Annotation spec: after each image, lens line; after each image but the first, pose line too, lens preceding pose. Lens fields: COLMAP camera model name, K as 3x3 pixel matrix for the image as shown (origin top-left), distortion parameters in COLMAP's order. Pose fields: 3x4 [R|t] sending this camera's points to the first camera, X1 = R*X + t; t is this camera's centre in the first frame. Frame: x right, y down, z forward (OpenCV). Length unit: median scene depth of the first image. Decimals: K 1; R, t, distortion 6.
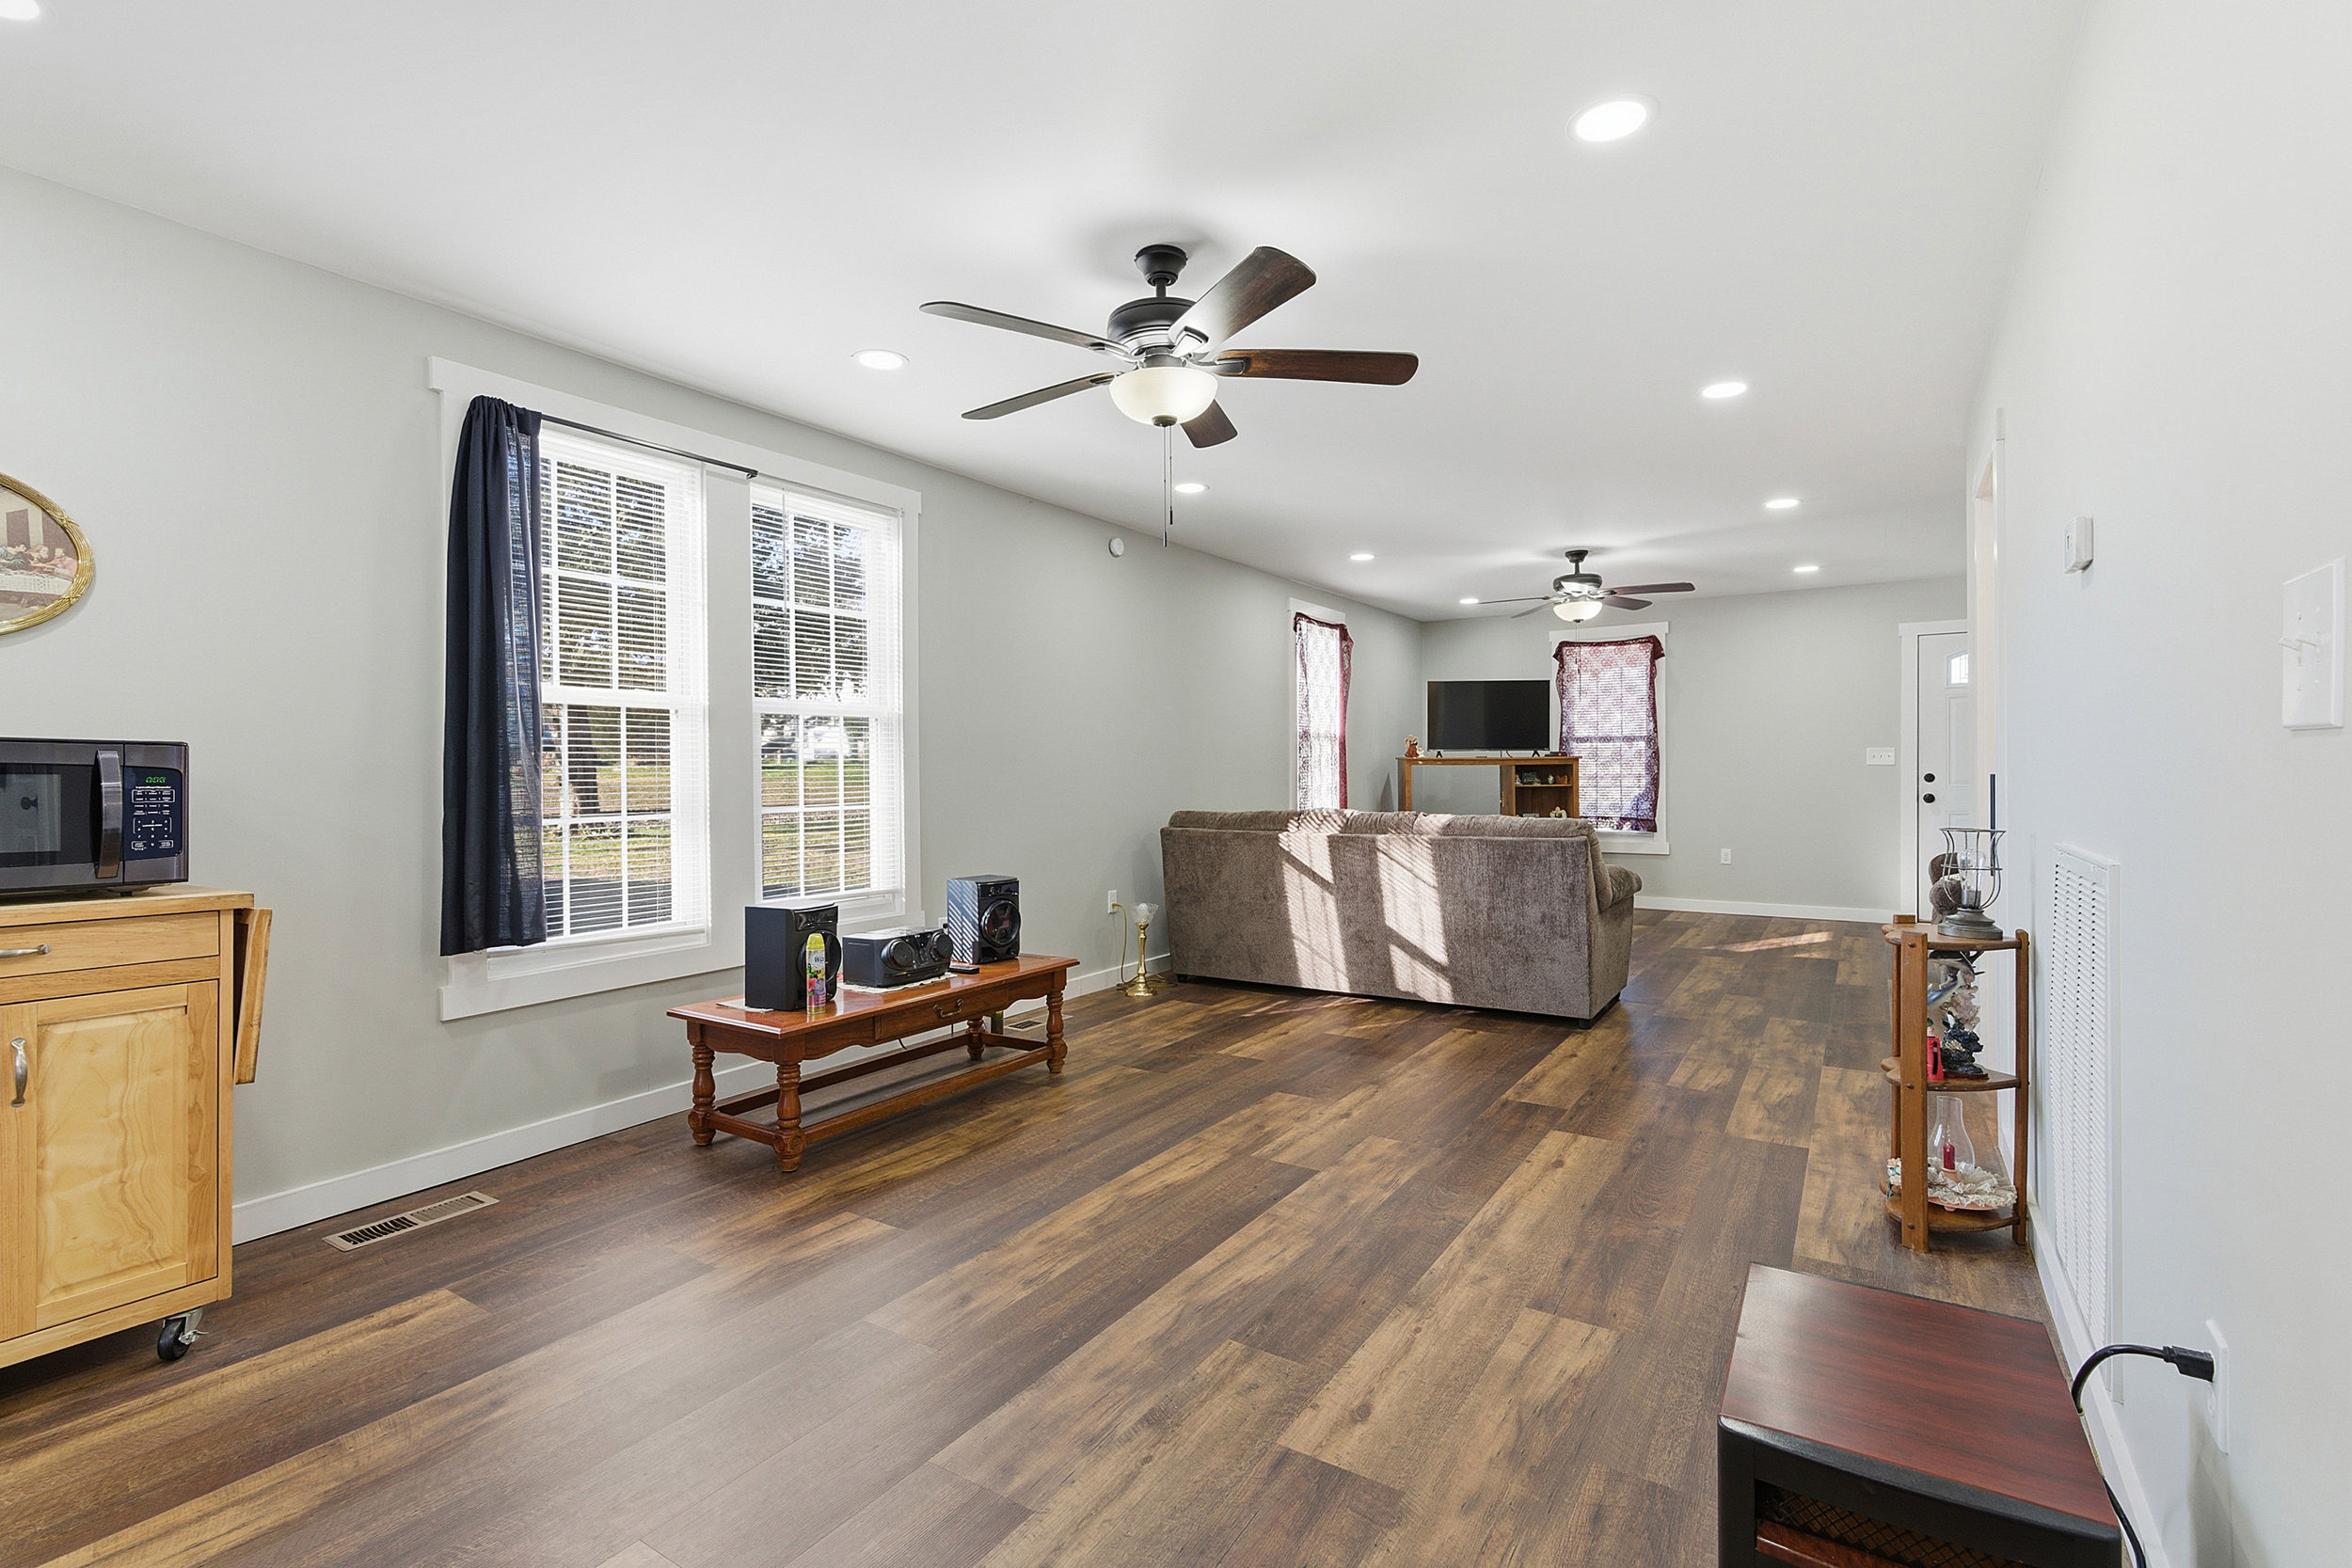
lens RADIAL K [[1059.5, 0, 1173.1], [0, 1059.5, 779.8], [0, 0, 1]] dist [-0.000053, 0.002172]
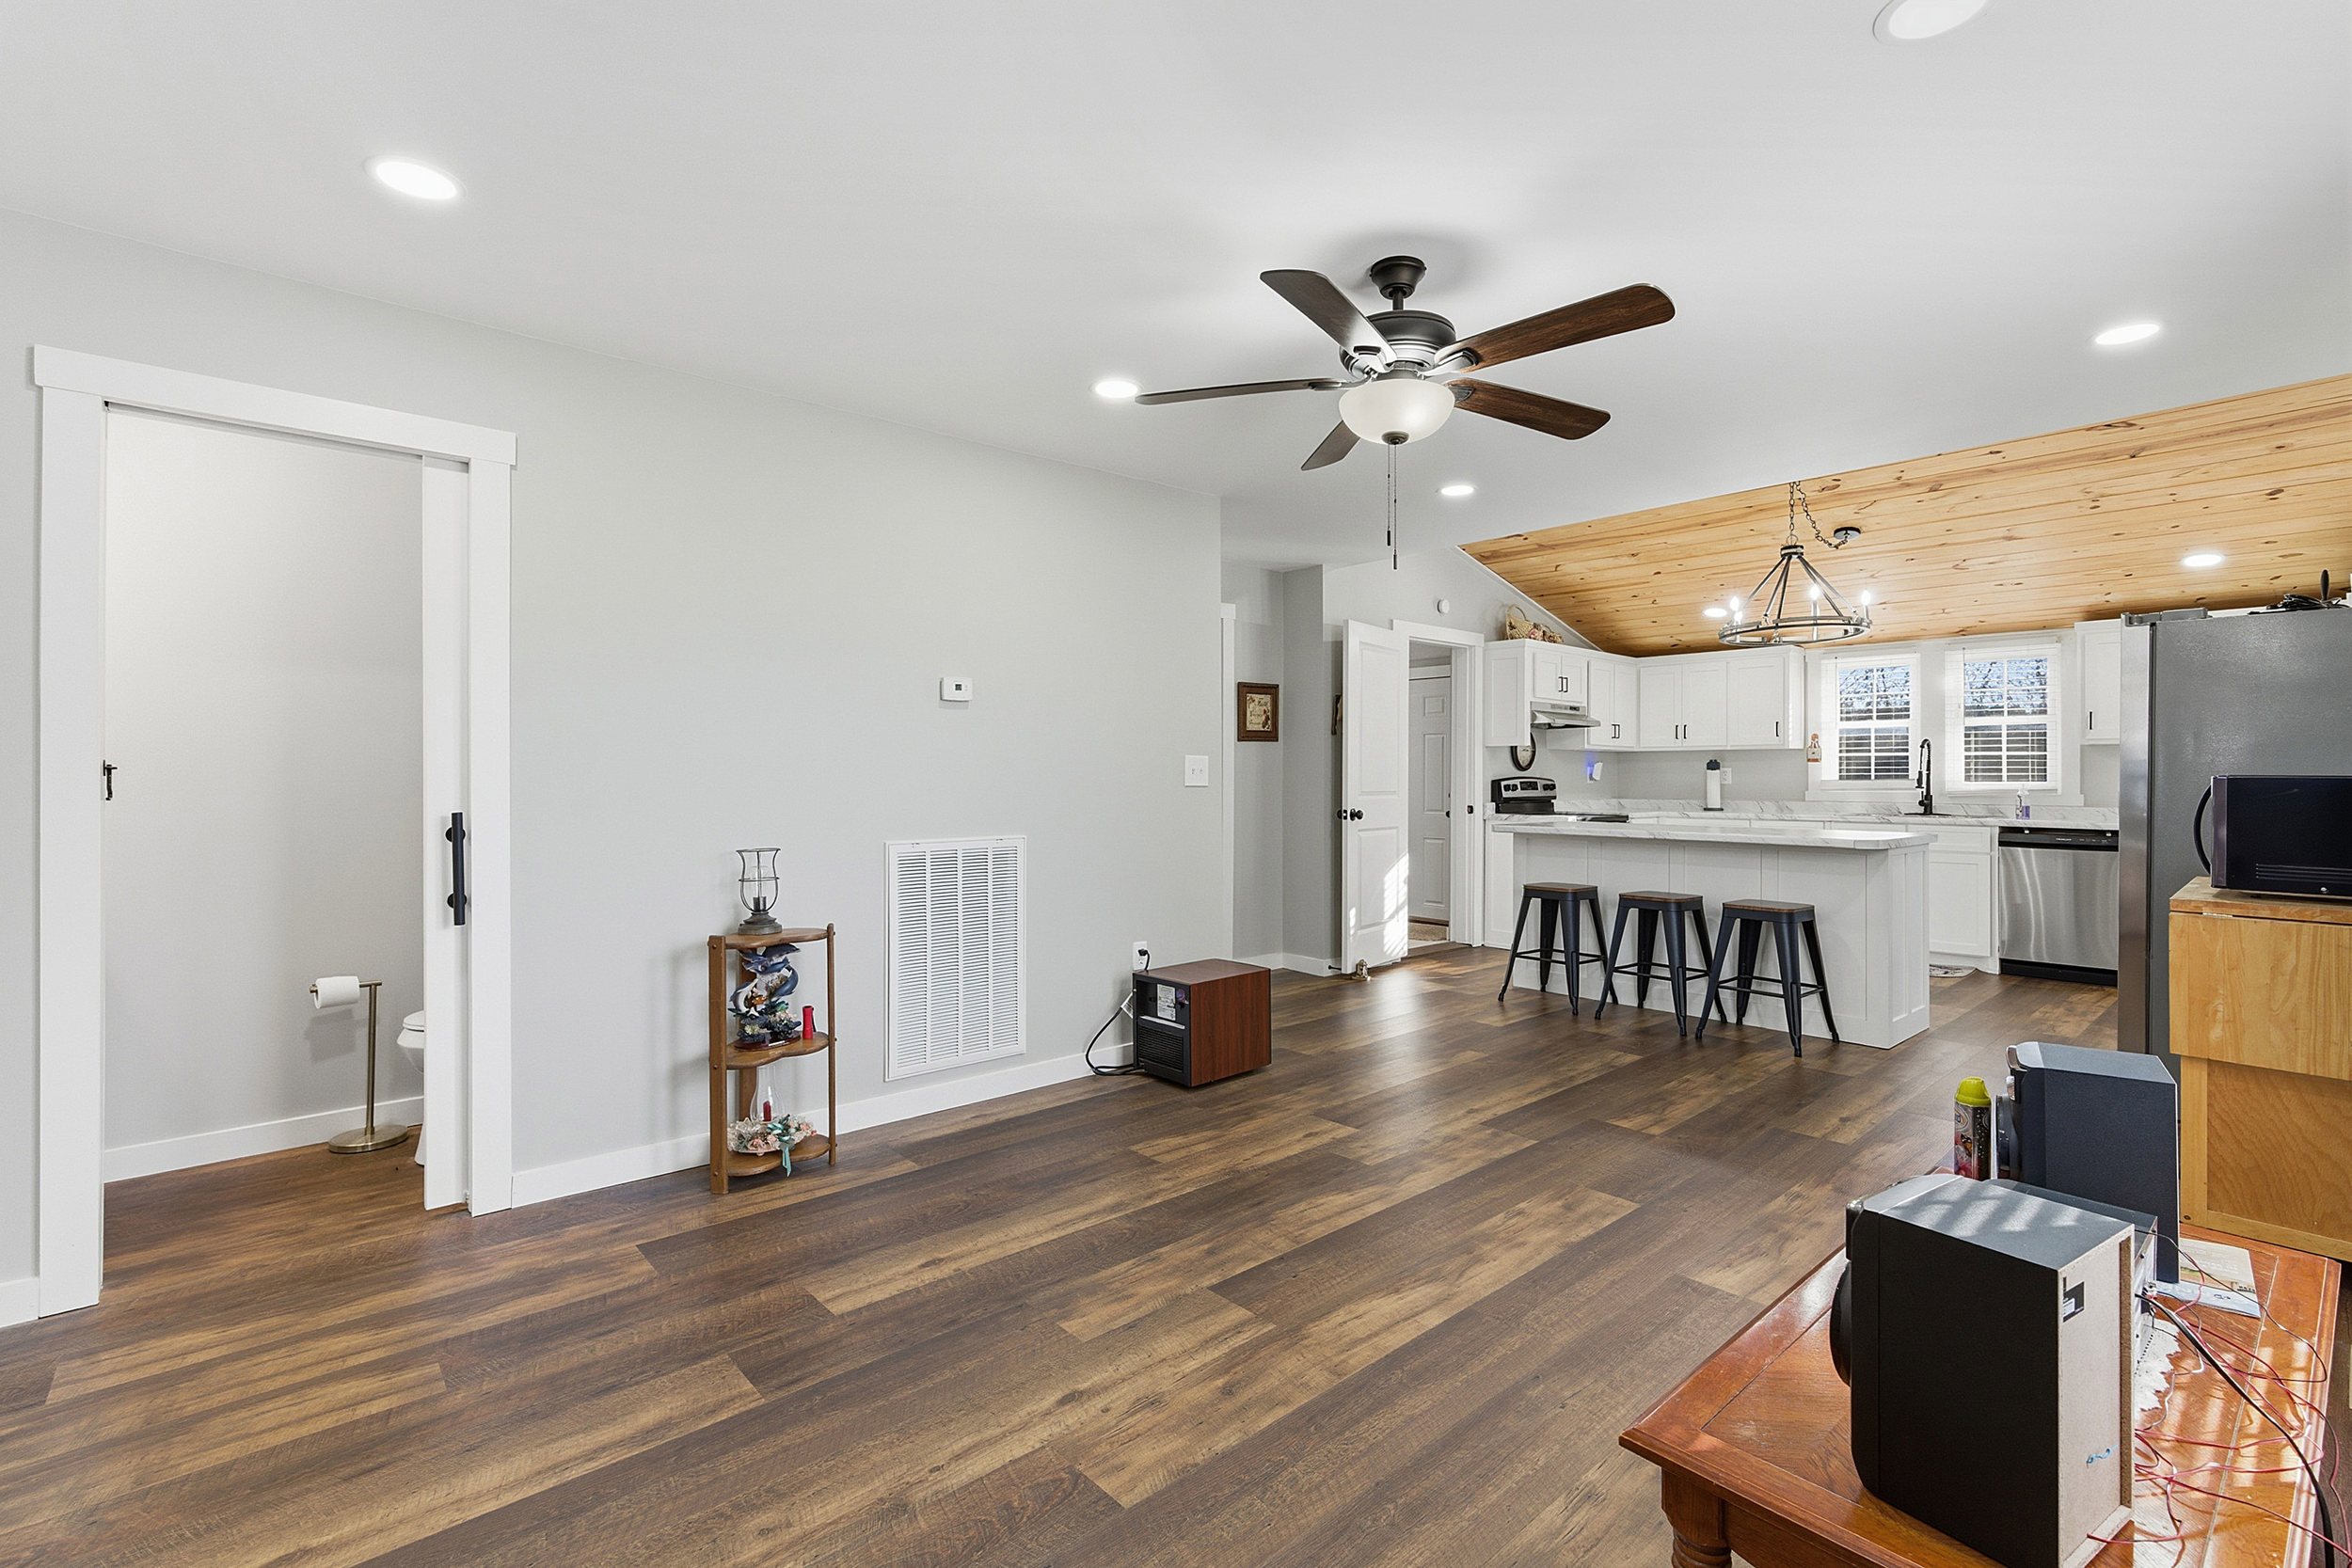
lens RADIAL K [[1059.5, 0, 1175.1], [0, 1059.5, 768.8], [0, 0, 1]] dist [-0.000053, 0.002172]
pose [[-0.964268, 0.011541, 0.264676, -0.054197], [0.010461, 0.999930, -0.005490, -0.030007], [-0.264721, -0.002525, -0.964322, 1.568086]]
